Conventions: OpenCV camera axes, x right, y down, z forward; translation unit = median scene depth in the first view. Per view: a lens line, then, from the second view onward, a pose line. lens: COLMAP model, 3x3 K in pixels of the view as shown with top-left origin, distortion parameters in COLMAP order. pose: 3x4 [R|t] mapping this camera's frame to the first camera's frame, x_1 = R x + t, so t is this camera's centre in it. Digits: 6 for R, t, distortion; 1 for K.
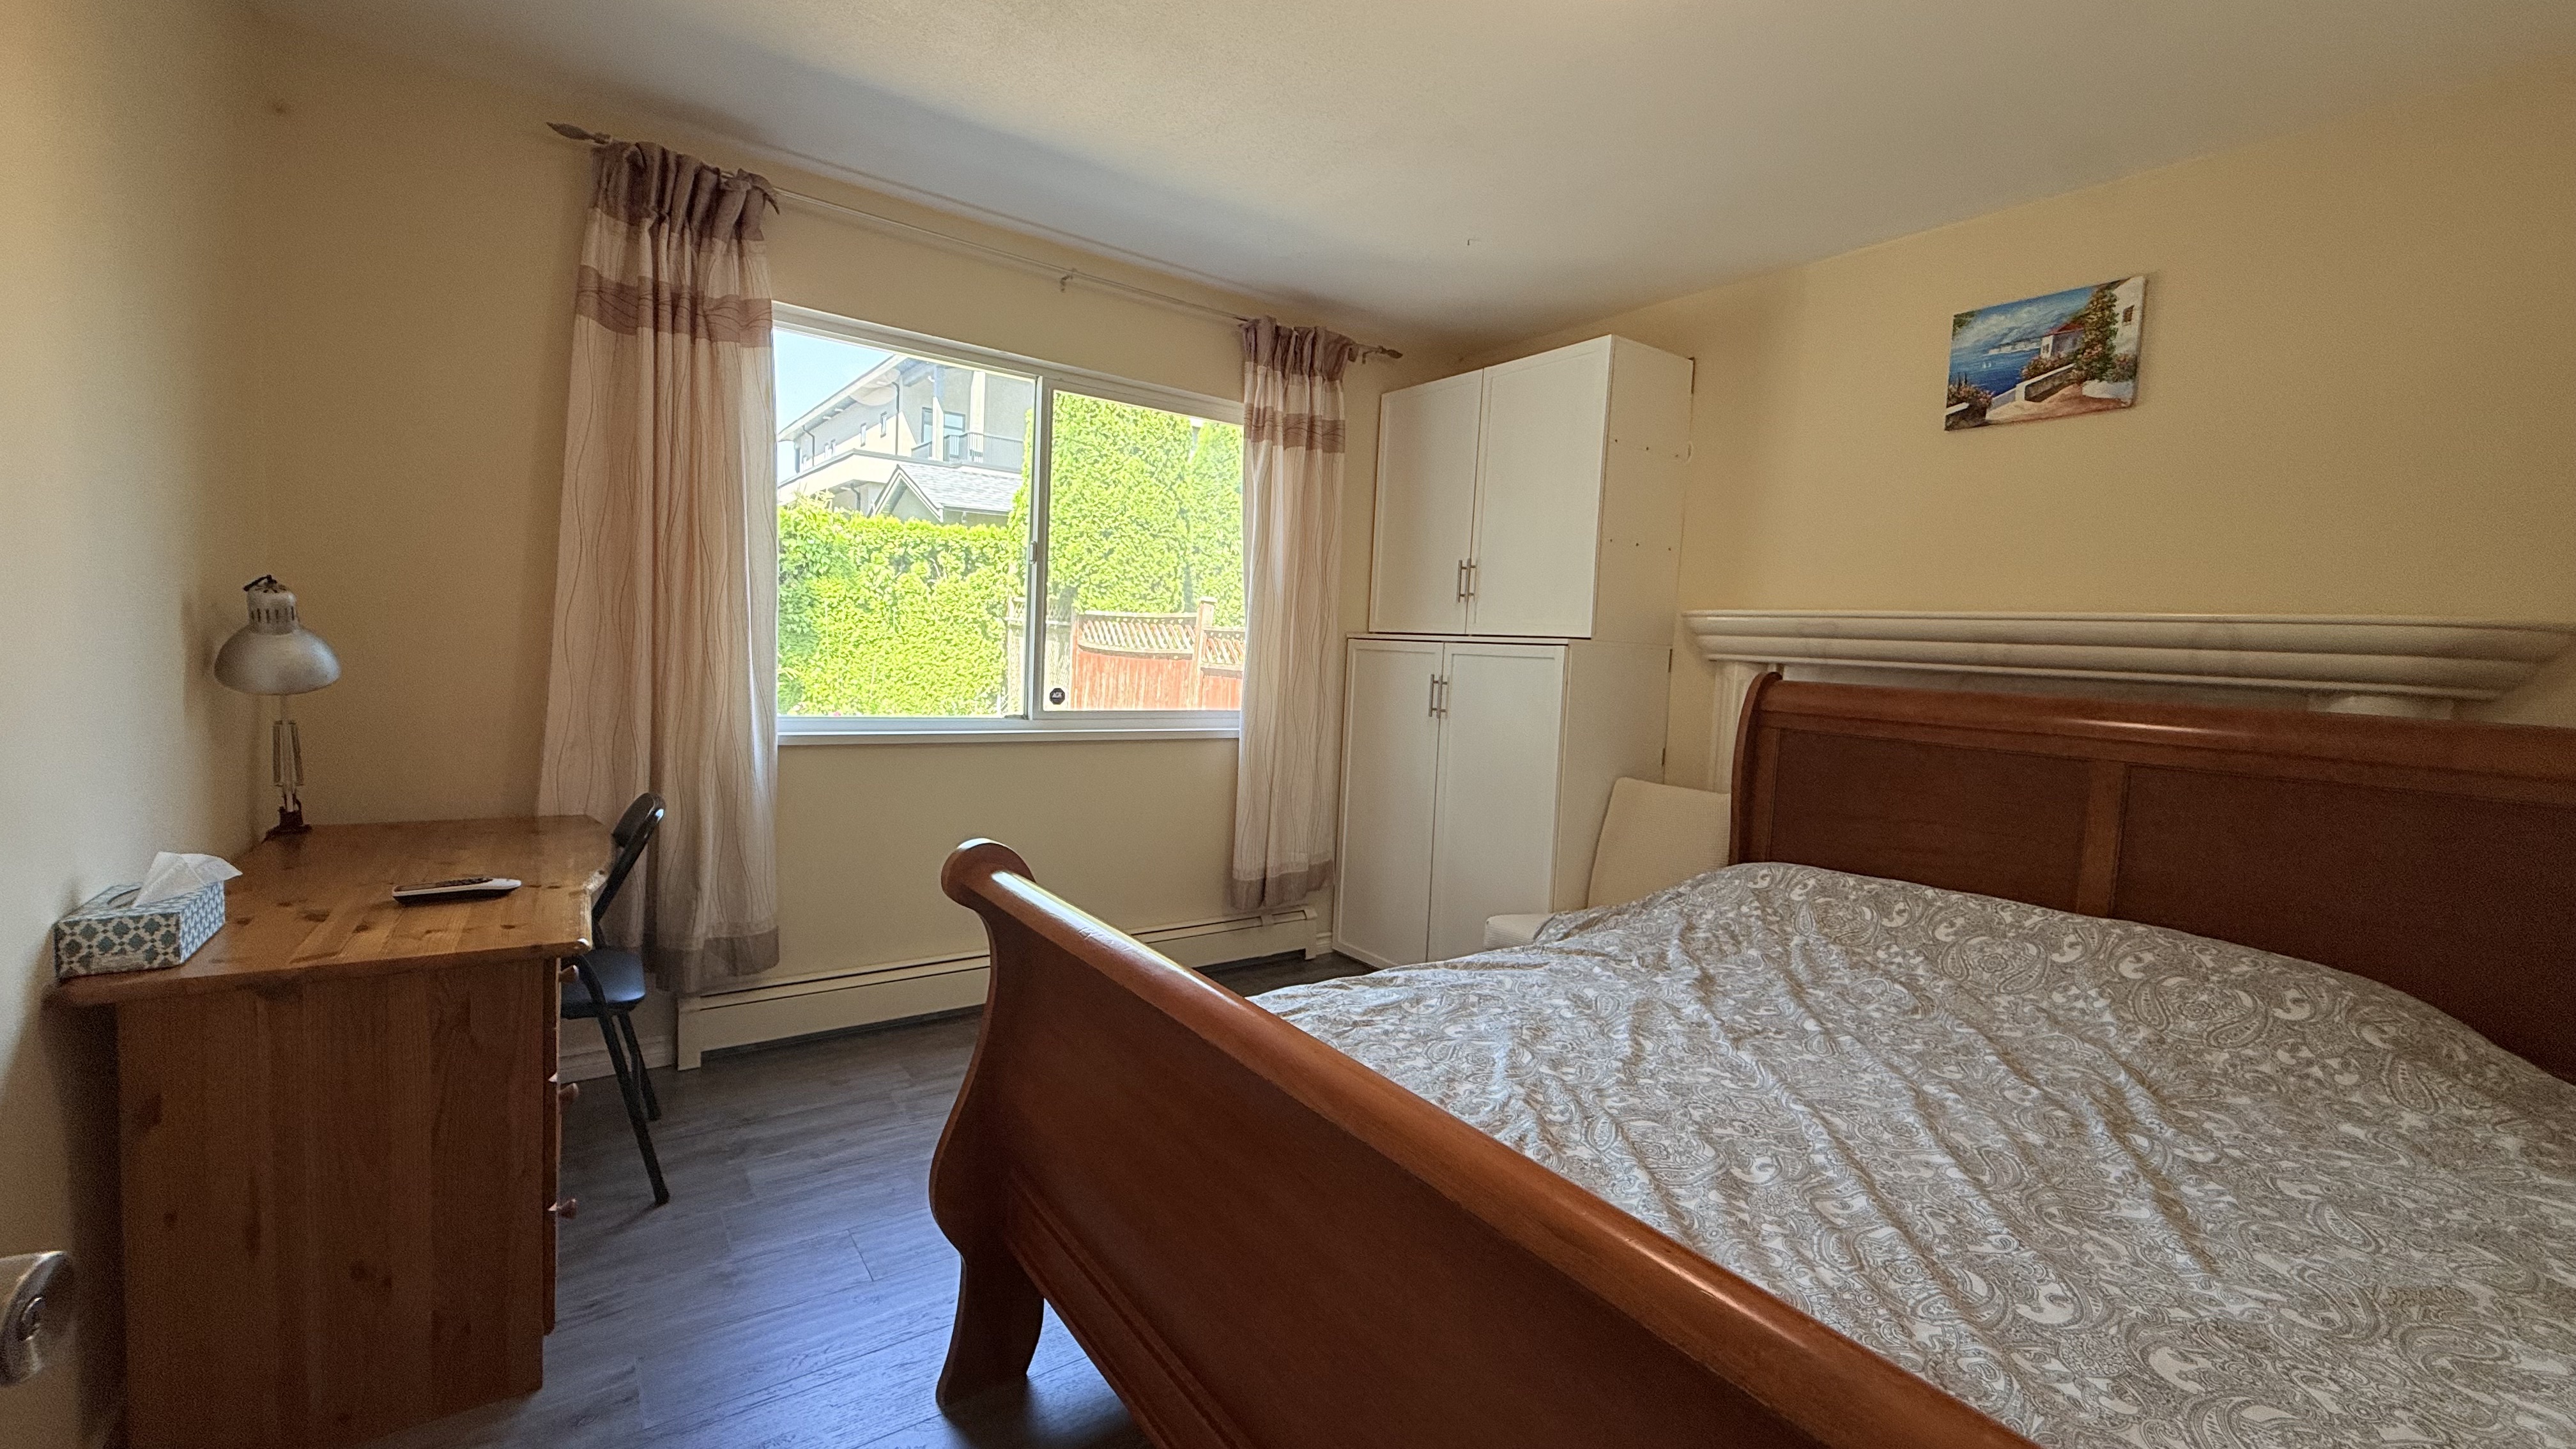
lens RADIAL K [[1029.4, 0, 1279.4], [0, 1029.4, 722.0], [0, 0, 1]] dist [0.000463, 0.000338]
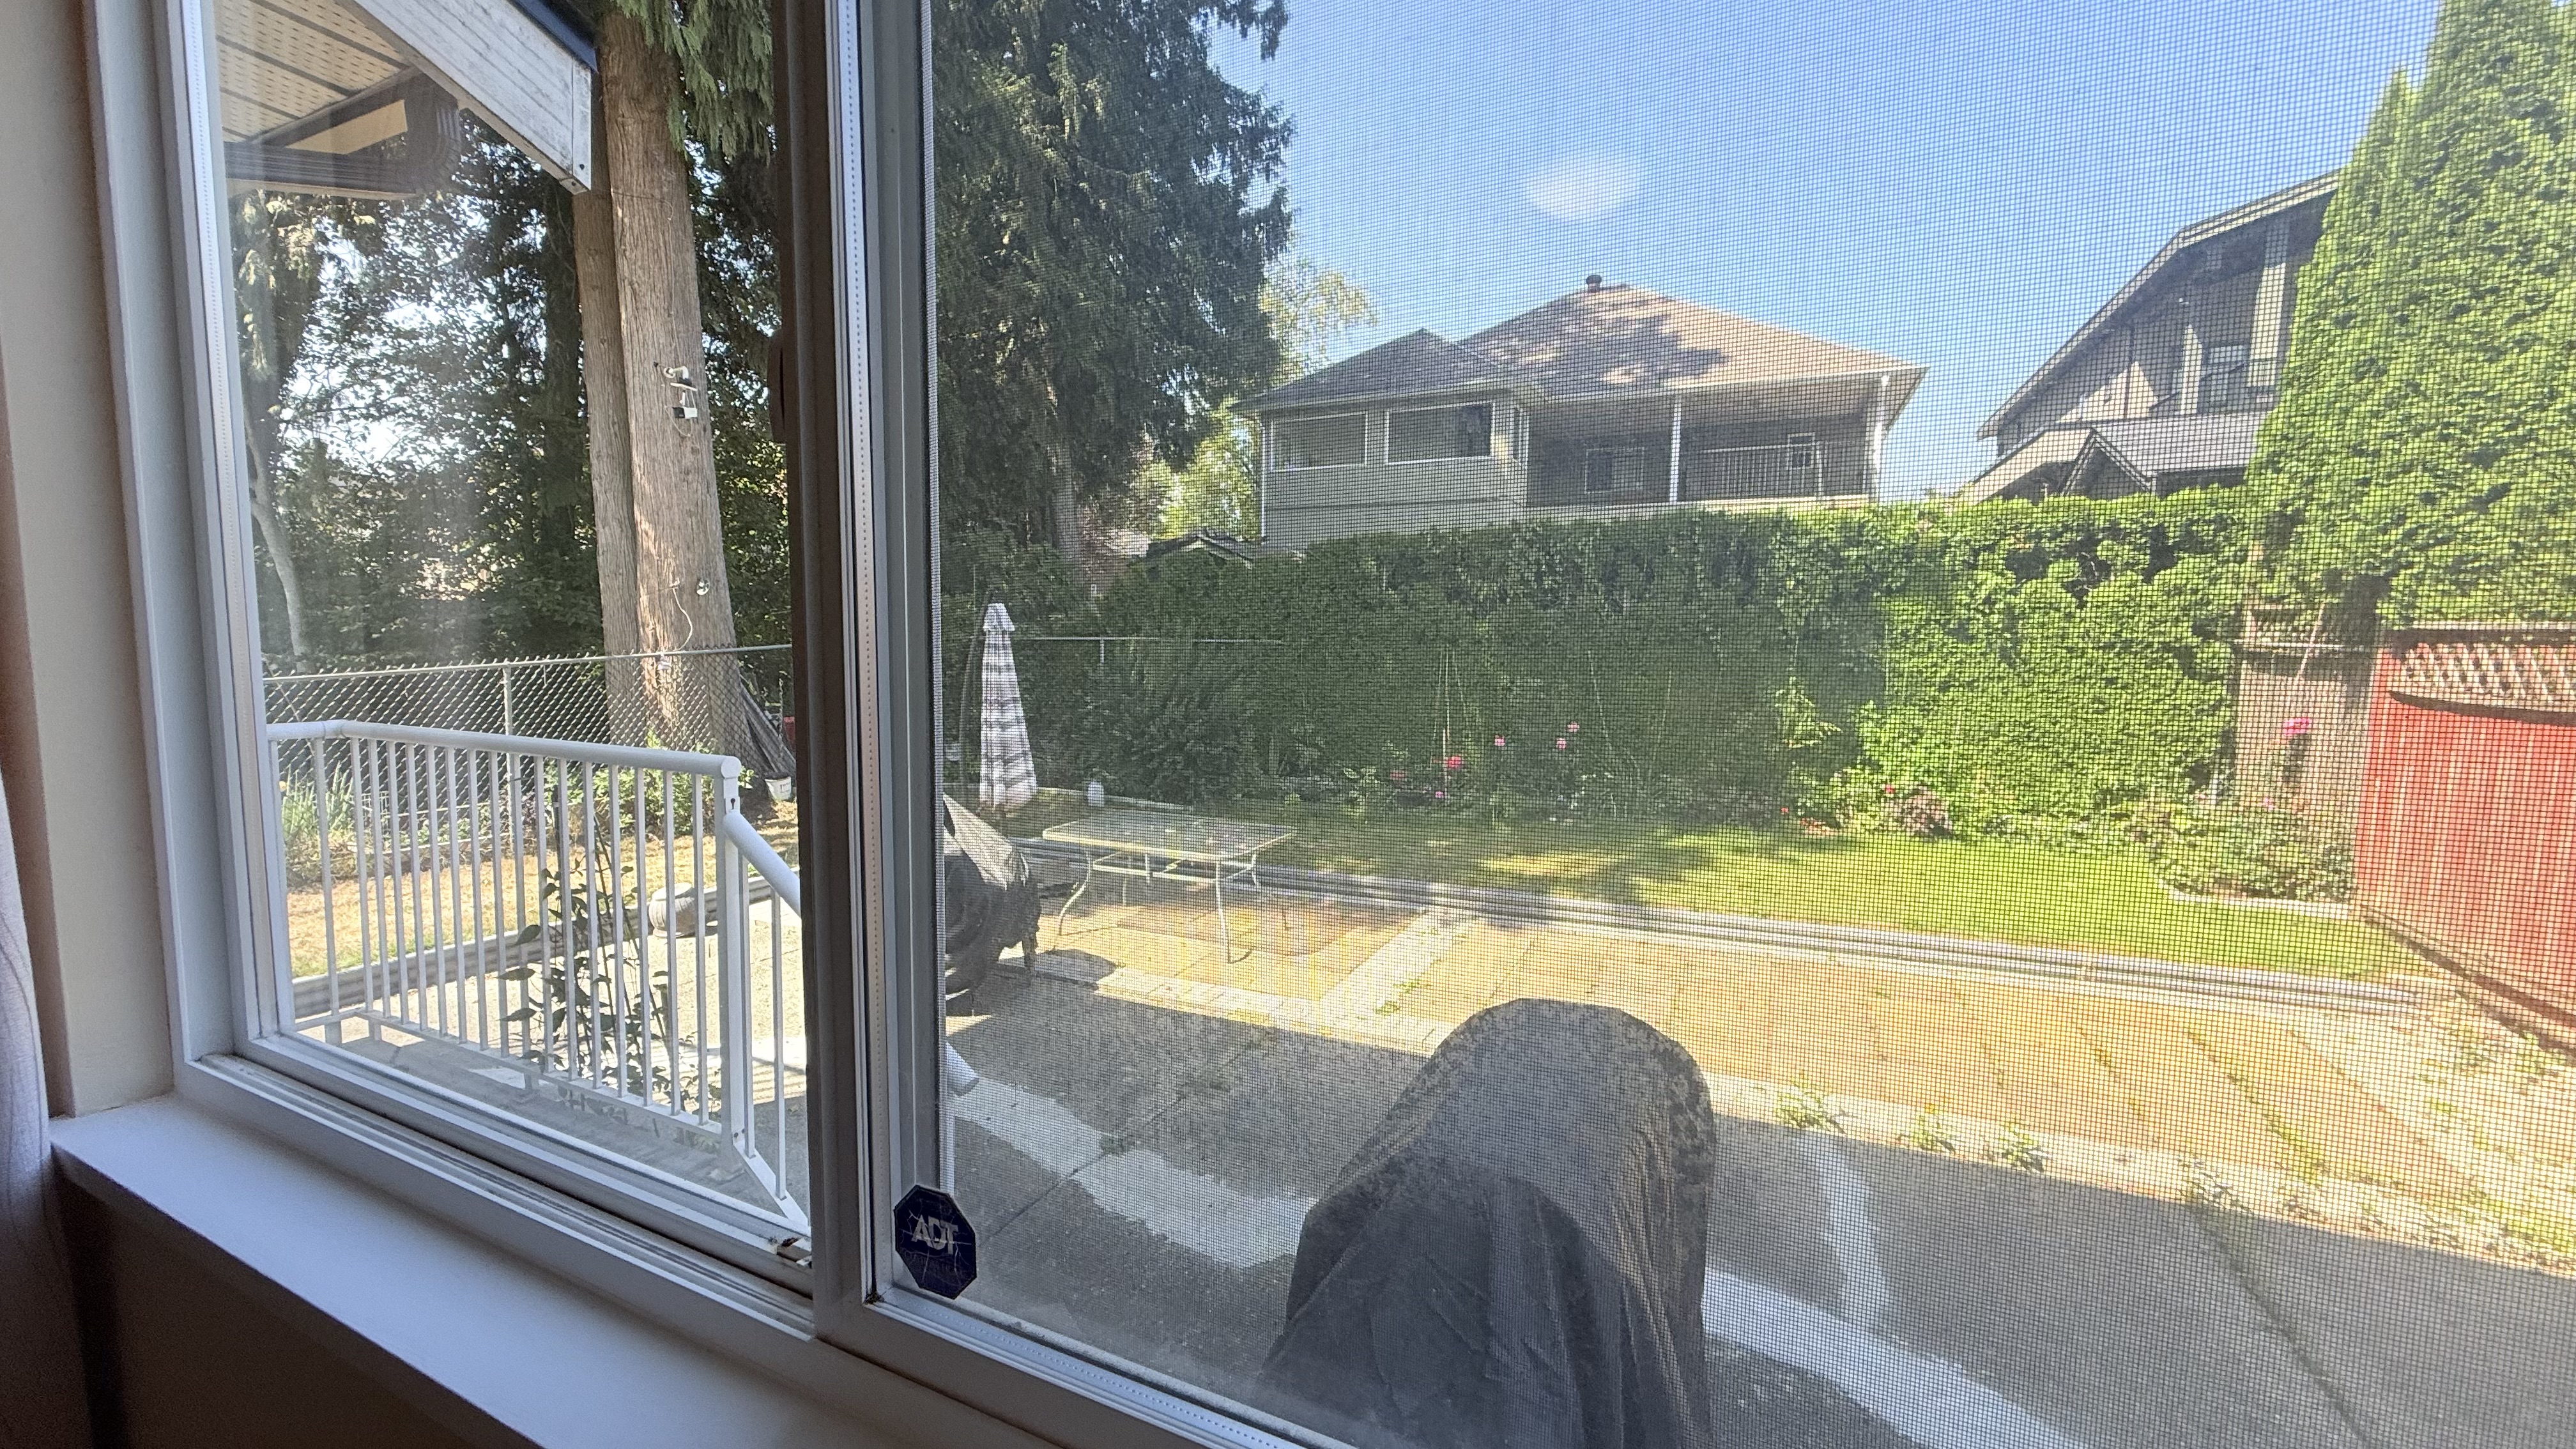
lens RADIAL K [[1029.4, 0, 1279.4], [0, 1029.4, 722.0], [0, 0, 1]] dist [0.000463, 0.000338]
pose [[0.481233, 0.030799, -0.876052, -0.014456], [-0.053872, 0.998533, 0.005512, -0.030192], [0.874936, 0.044542, 0.482186, 0.257753]]
